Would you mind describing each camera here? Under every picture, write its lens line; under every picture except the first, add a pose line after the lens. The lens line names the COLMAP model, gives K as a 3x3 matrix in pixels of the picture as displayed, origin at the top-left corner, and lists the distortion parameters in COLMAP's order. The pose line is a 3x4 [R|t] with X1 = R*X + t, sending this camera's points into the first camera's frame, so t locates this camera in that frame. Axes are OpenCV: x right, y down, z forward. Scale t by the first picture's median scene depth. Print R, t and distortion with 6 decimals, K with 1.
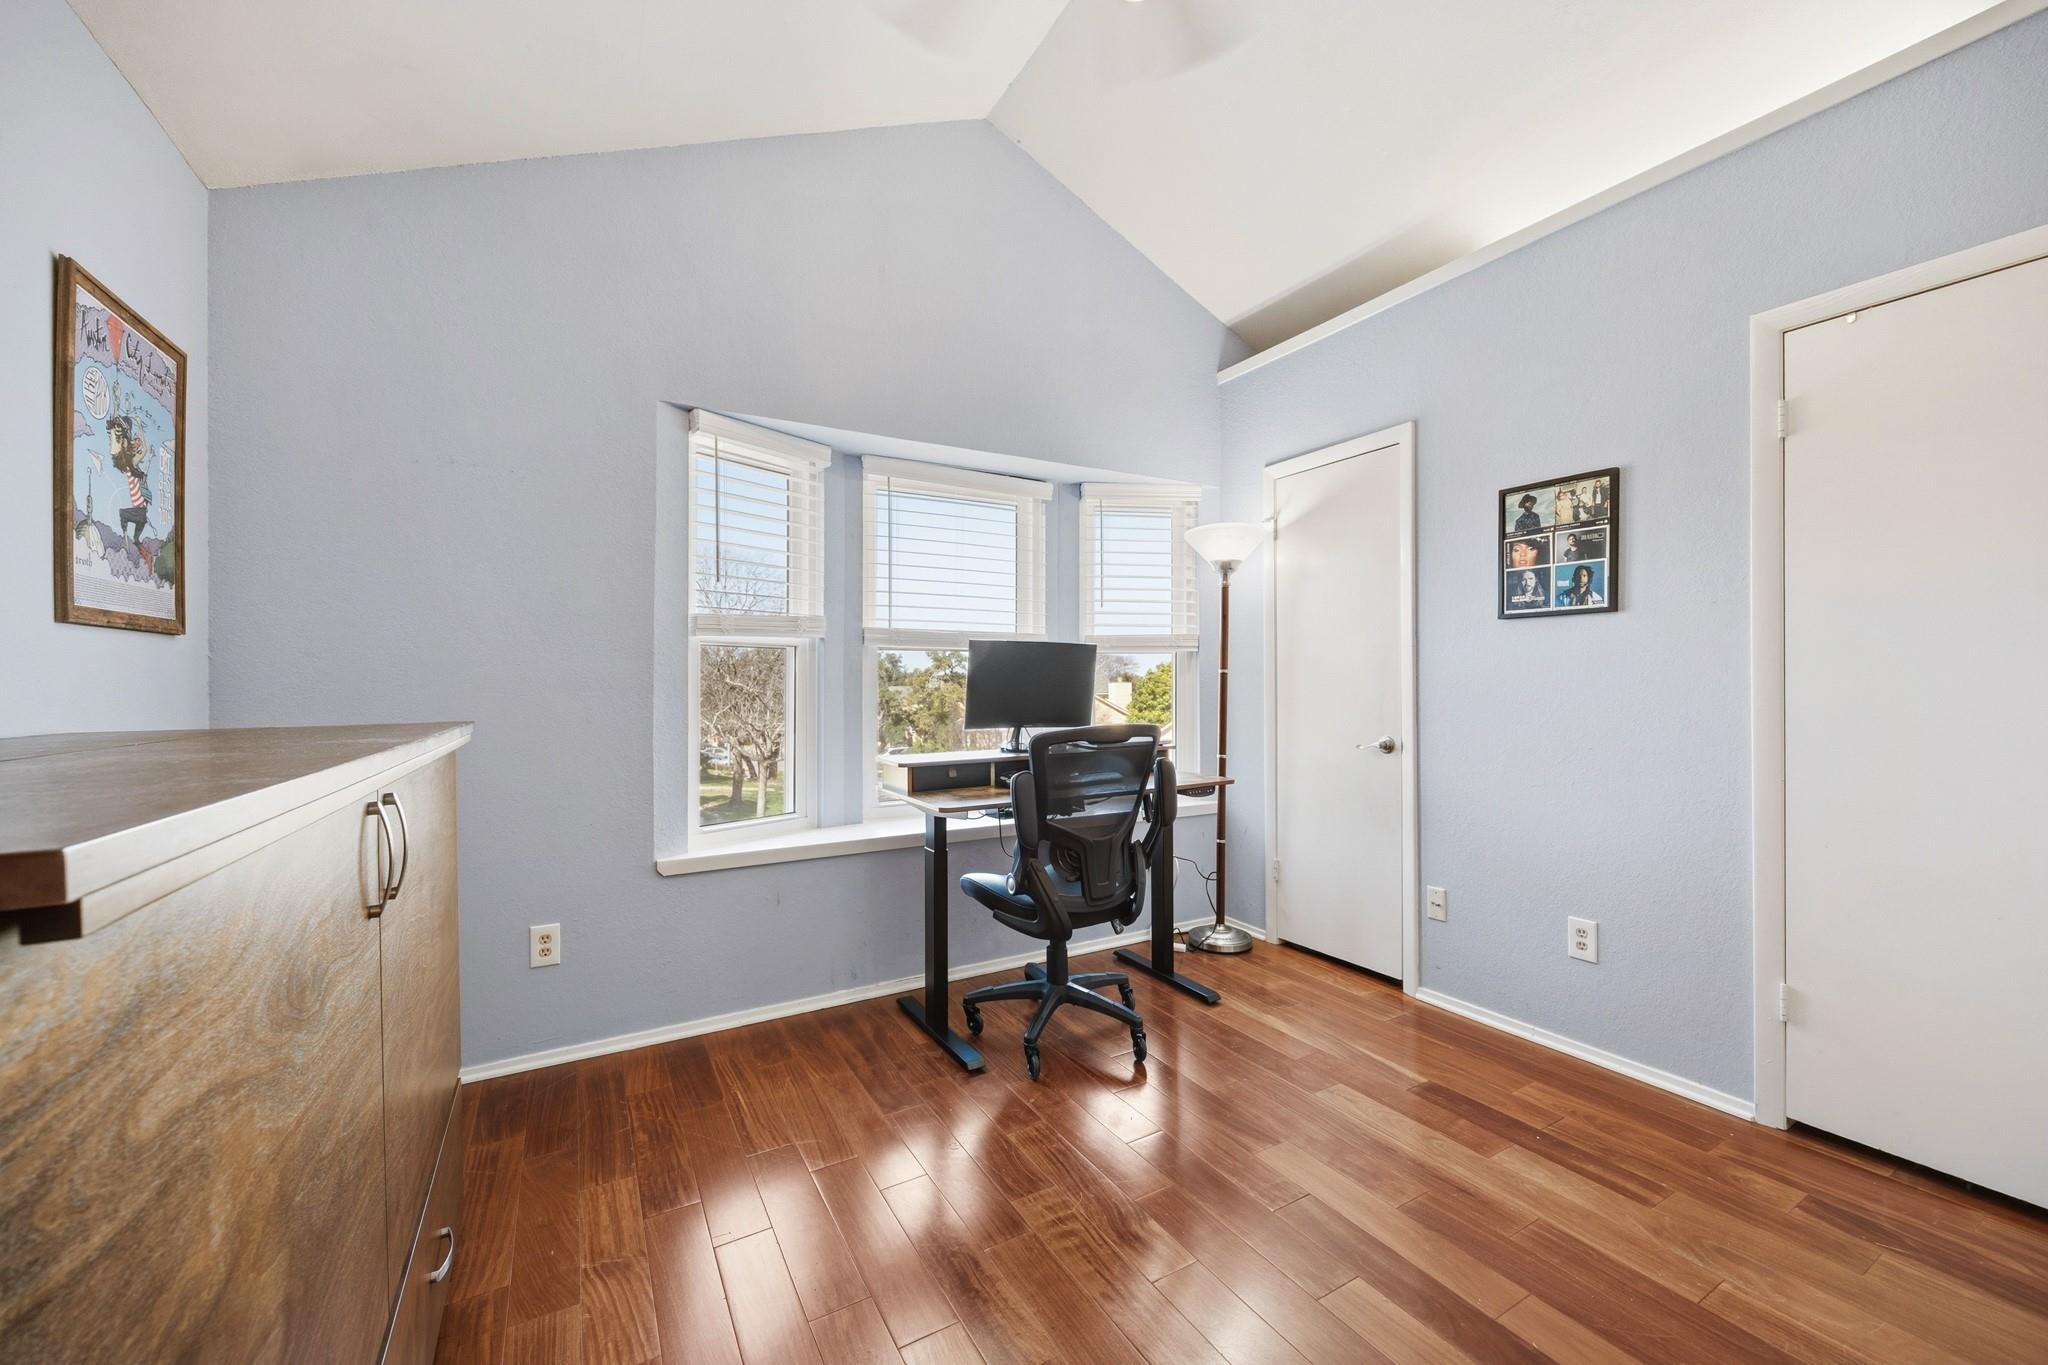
lens RADIAL K [[809.6, 0, 1026.7], [0, 809.6, 685.3], [0, 0, 1]] dist [-0.002615, -0.000156]
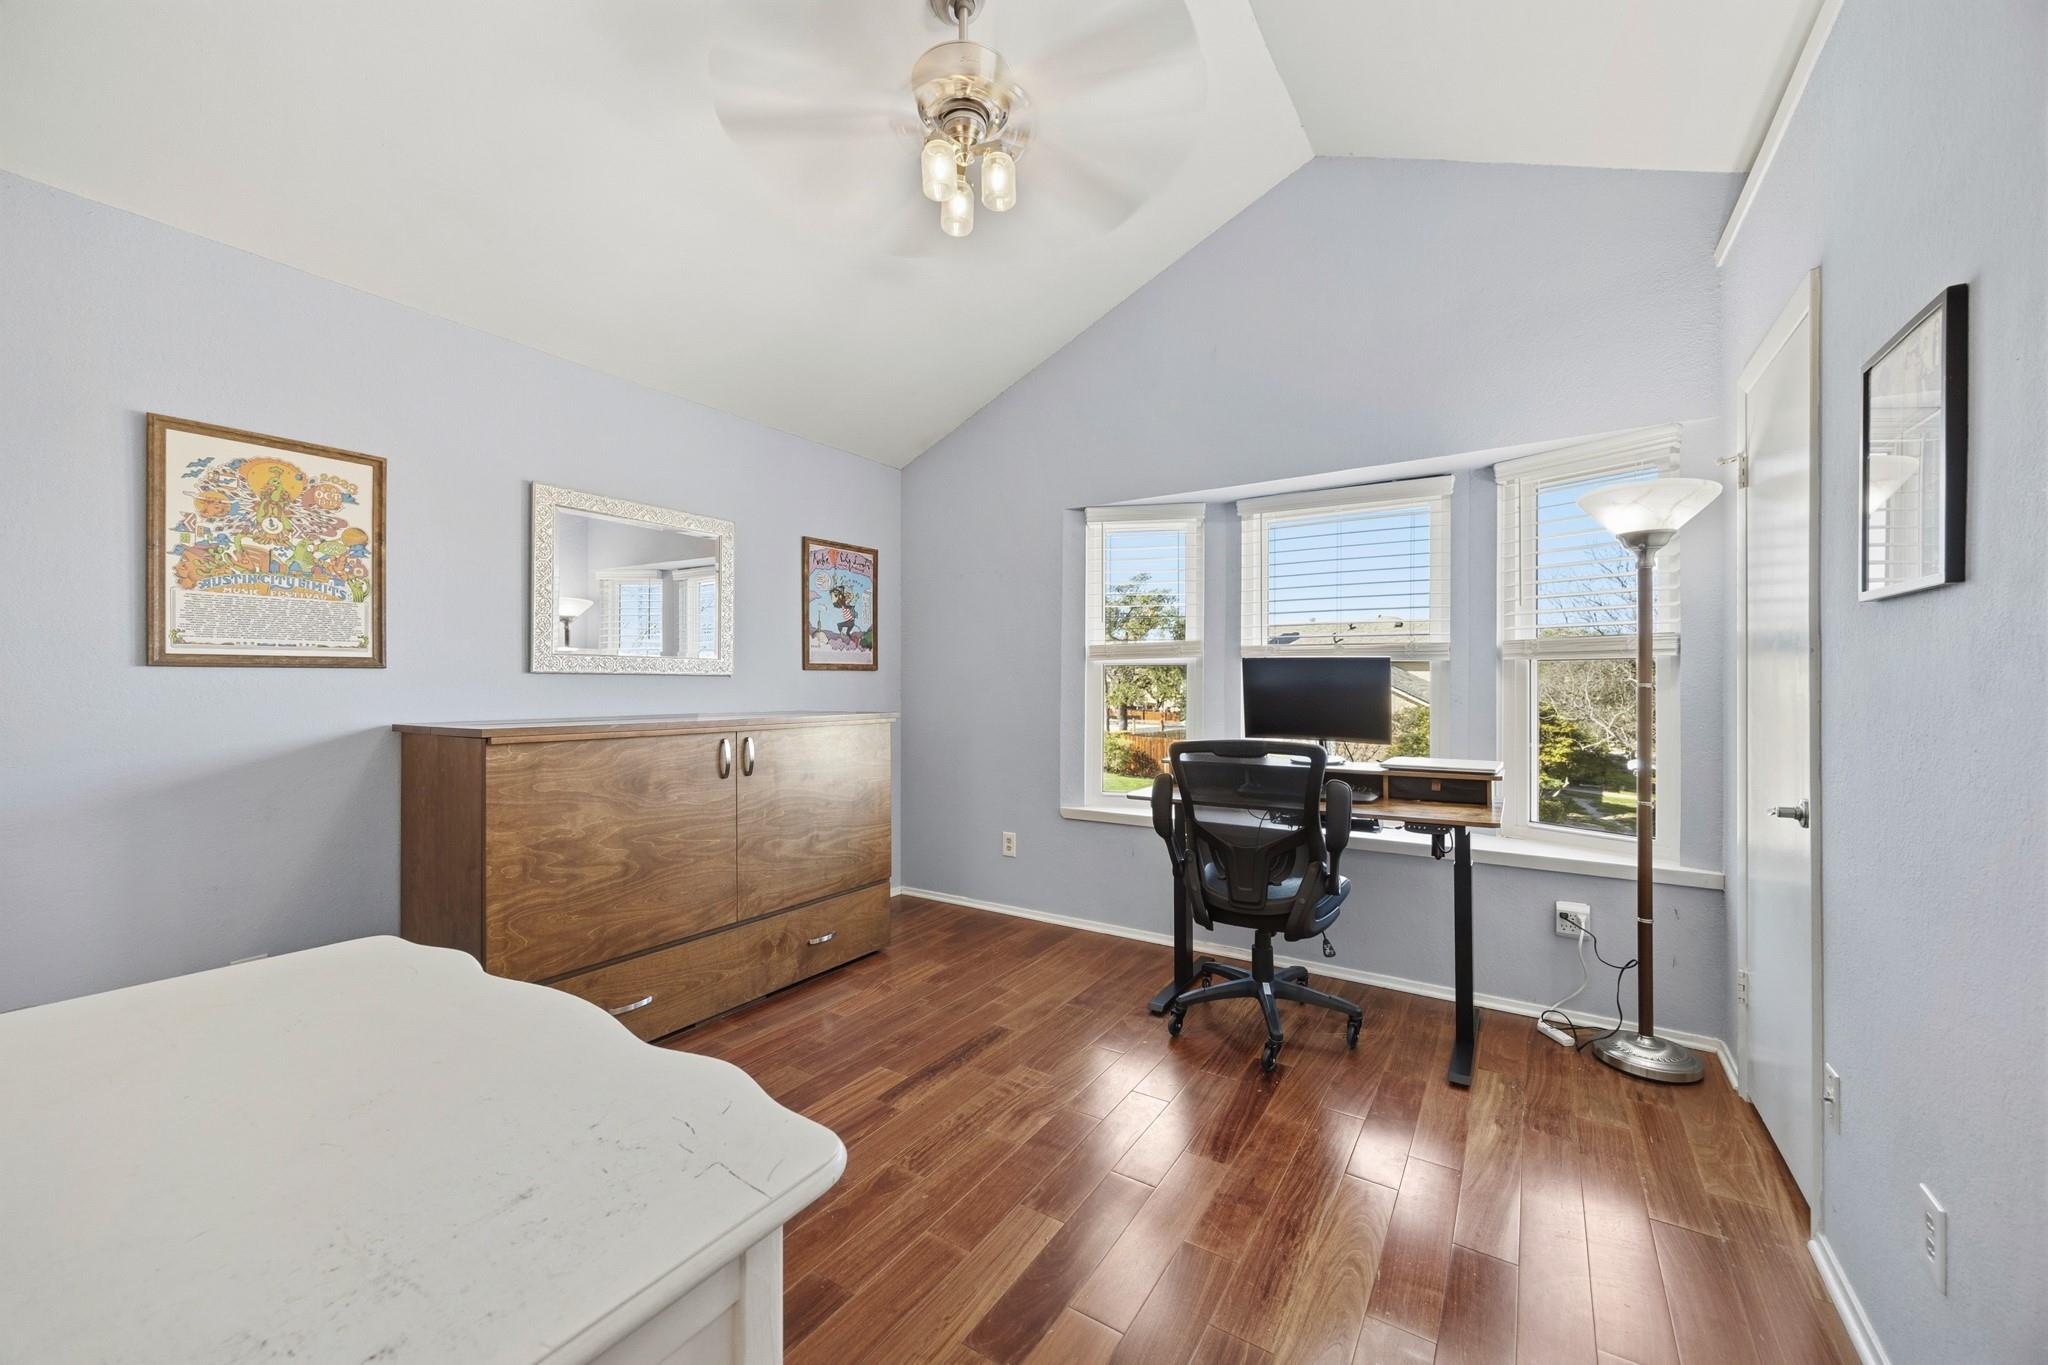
lens RADIAL K [[756.3, 0, 1017.4], [0, 756.3, 680.1], [0, 0, 1]] dist [0.000061, 0.000079]
pose [[0.457683, 0.002874, -0.889111, 0.943035], [-0.004564, 0.999989, 0.000883, -0.032555], [0.889104, 0.003653, 0.457691, 0.311301]]
